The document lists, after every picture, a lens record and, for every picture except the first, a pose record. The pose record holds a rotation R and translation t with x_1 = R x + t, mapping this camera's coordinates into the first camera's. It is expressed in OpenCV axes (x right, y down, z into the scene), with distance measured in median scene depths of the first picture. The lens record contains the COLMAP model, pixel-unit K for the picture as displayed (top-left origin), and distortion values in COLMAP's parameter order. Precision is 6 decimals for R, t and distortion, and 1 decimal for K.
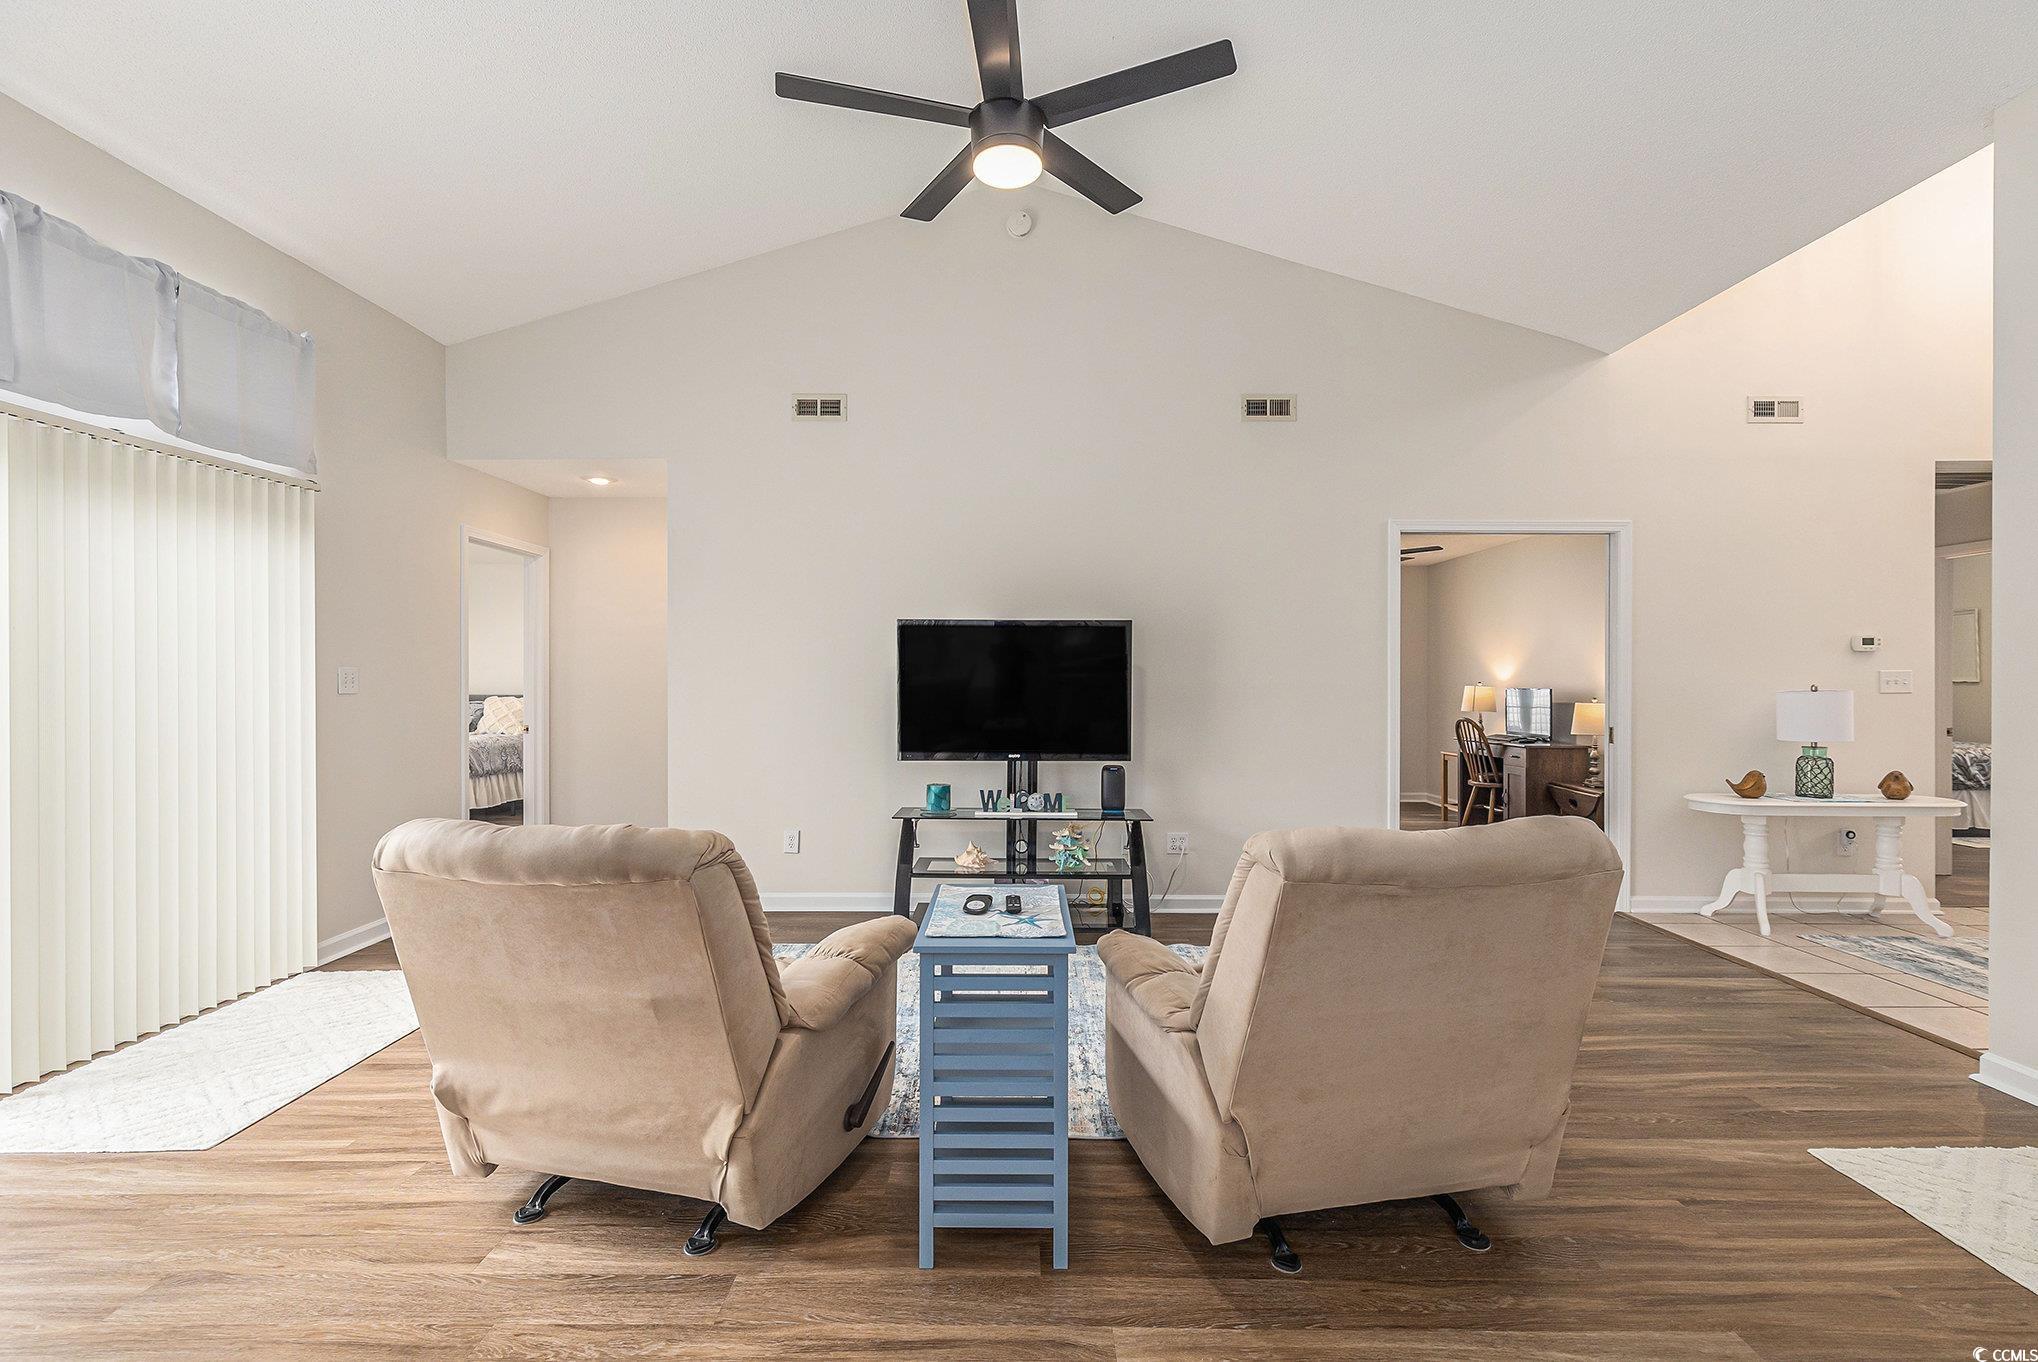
lens RADIAL K [[914.3, 0, 1019.0], [0, 914.3, 681.0], [0, 0, 1]] dist [0.018207, -0.015425]
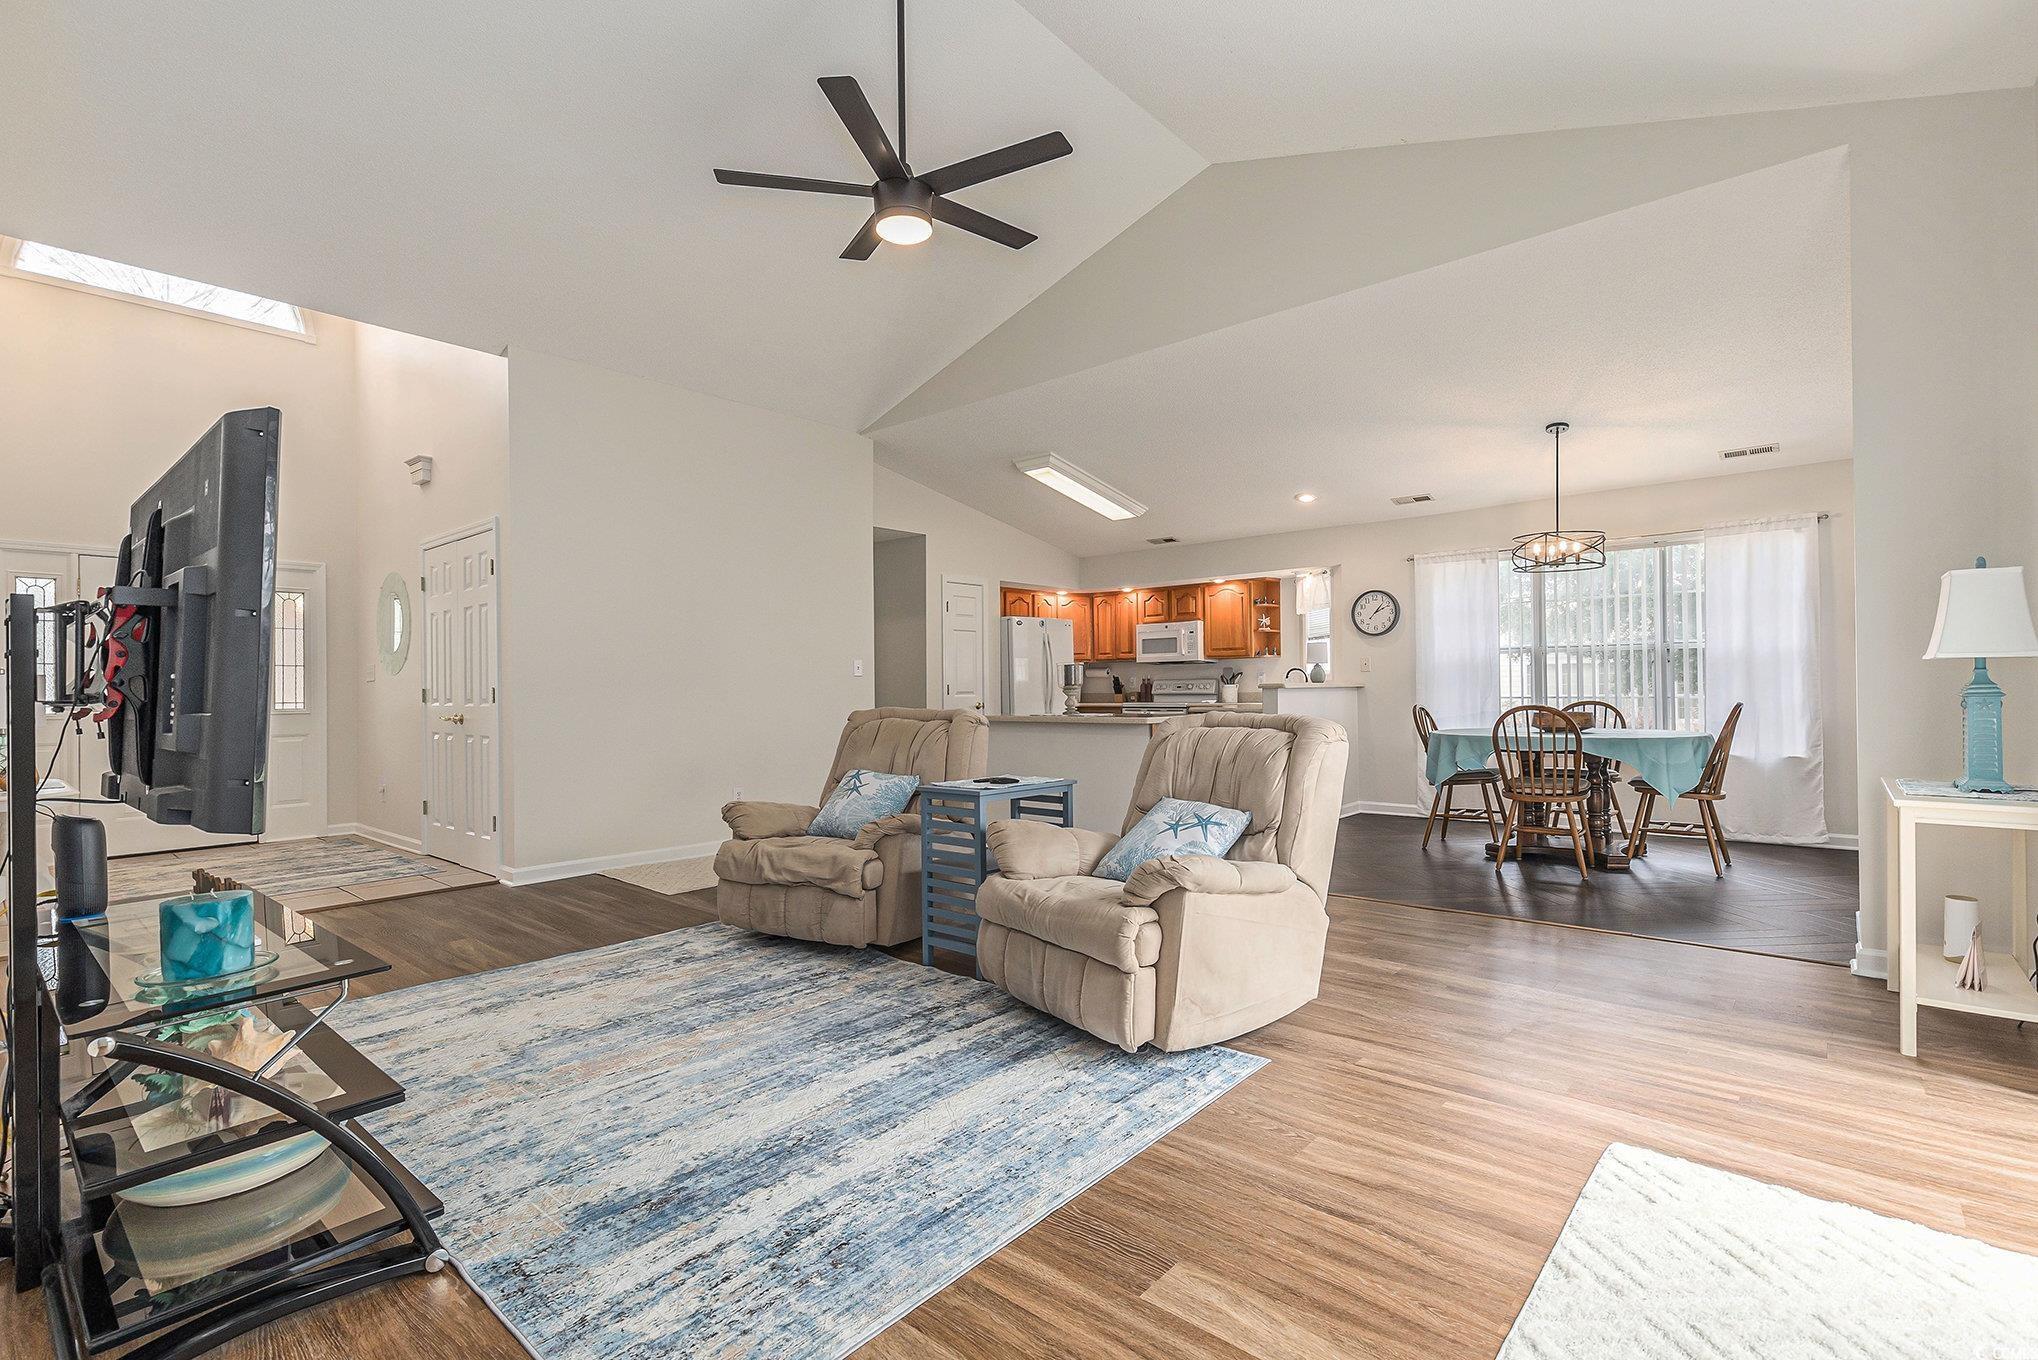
lens RADIAL K [[921.5, 0, 1042.1], [0, 921.5, 683.9], [0, 0, 1]] dist [0.012085, 0.000103]
pose [[-0.762678, 0.012587, 0.646656, -0.555789], [0.015337, 0.999881, -0.001373, 0.034129], [-0.646596, 0.008871, -0.762781, 1.072262]]
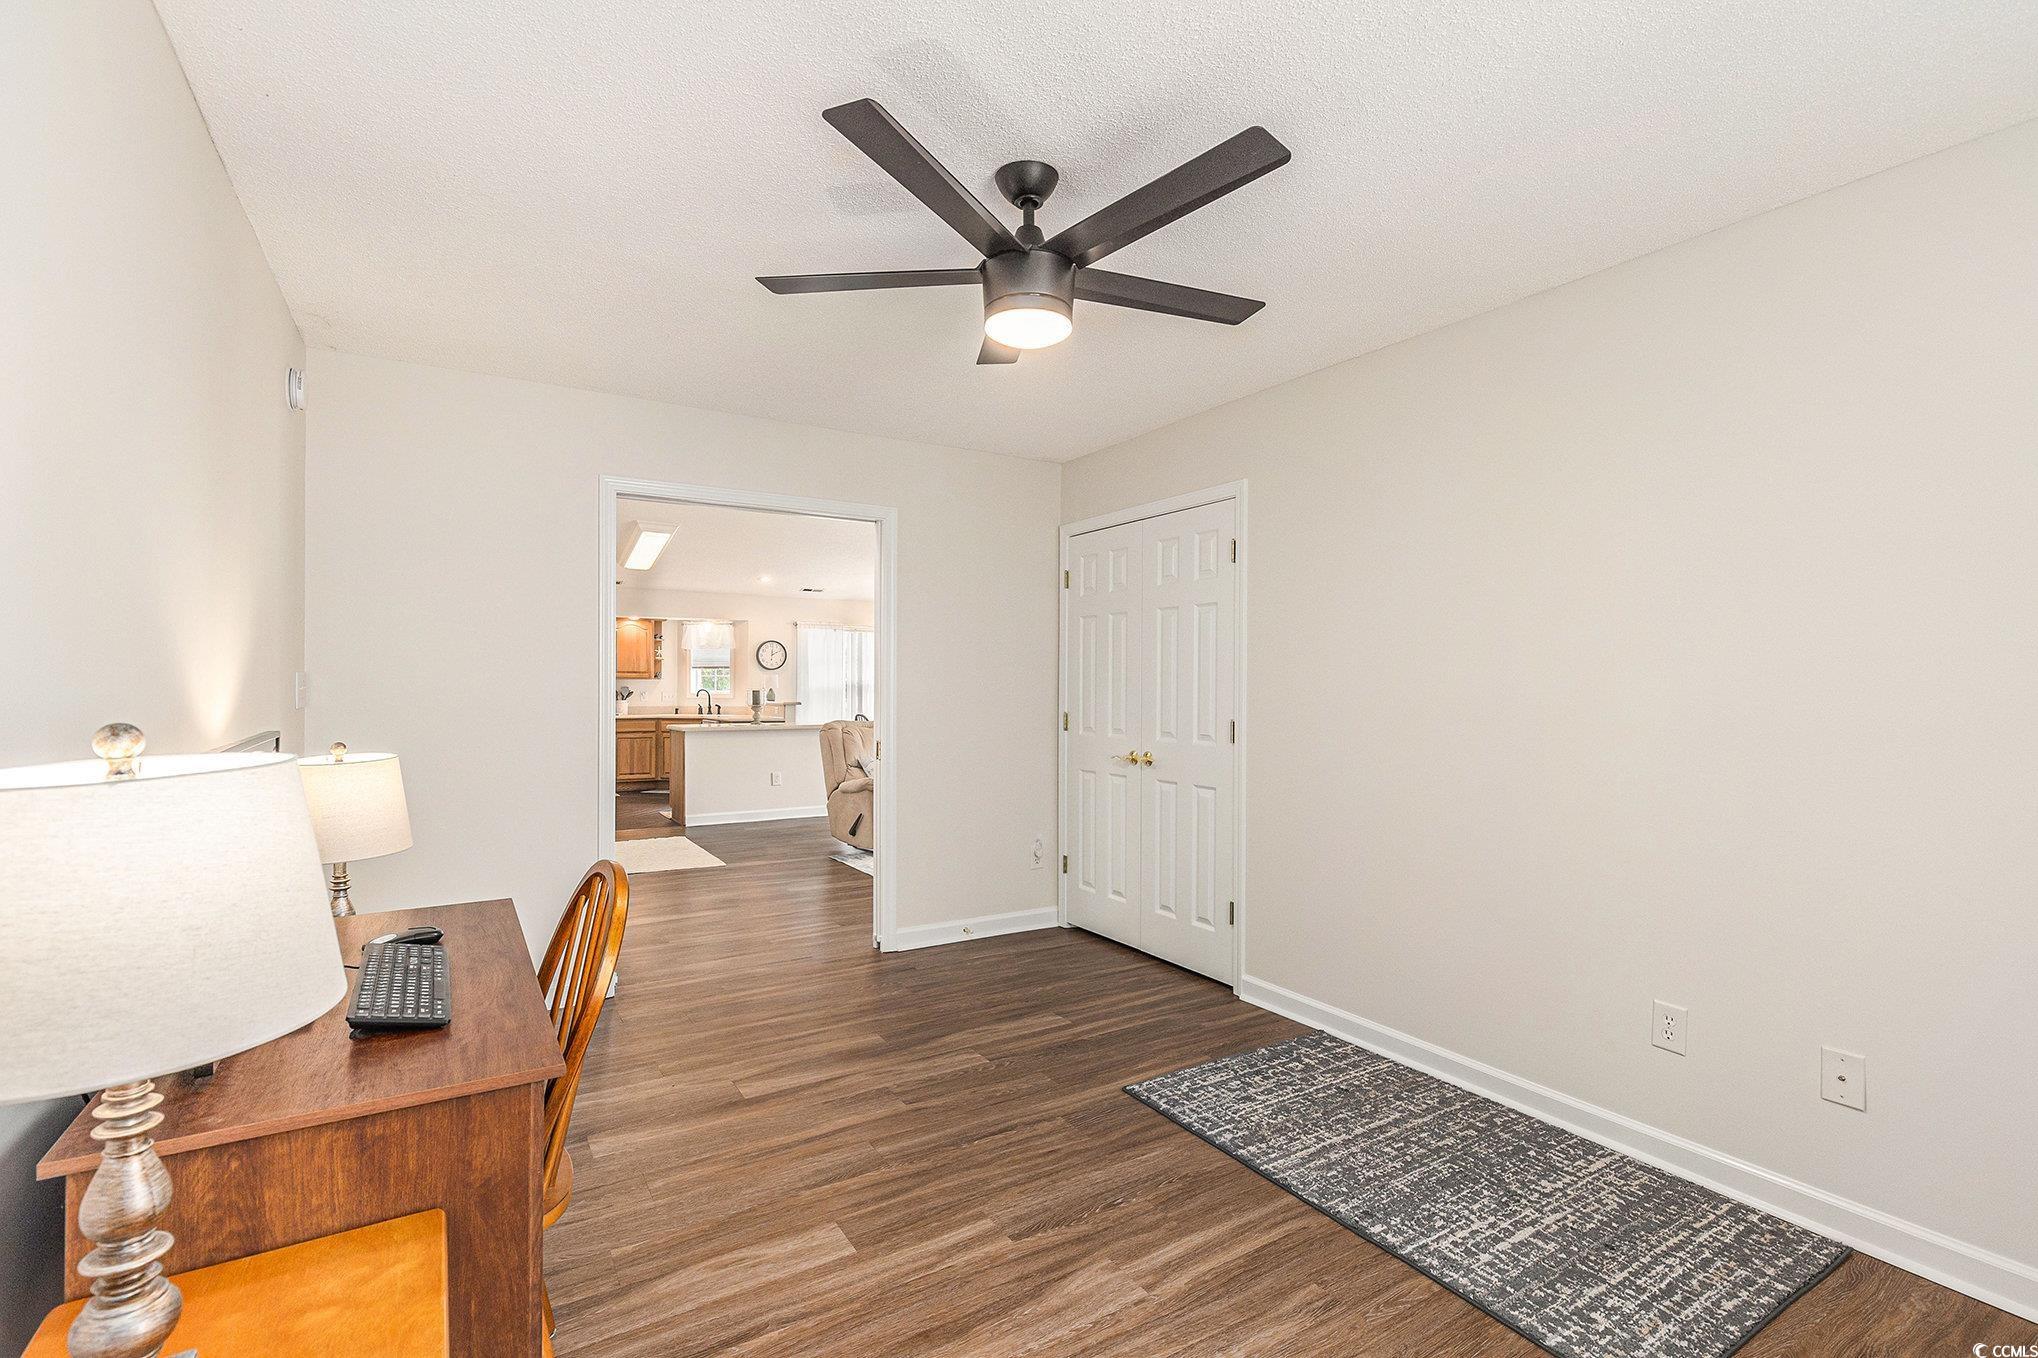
lens RADIAL K [[915.9, 0, 1019.0], [0, 915.9, 679.0], [0, 0, 1]] dist [0.004814, 0.000653]
pose [[-0.852219, -0.007958, -0.523124, 0.813322], [-0.005092, 0.999963, -0.006917, -0.006456], [0.523160, -0.003231, -0.852228, 1.959160]]
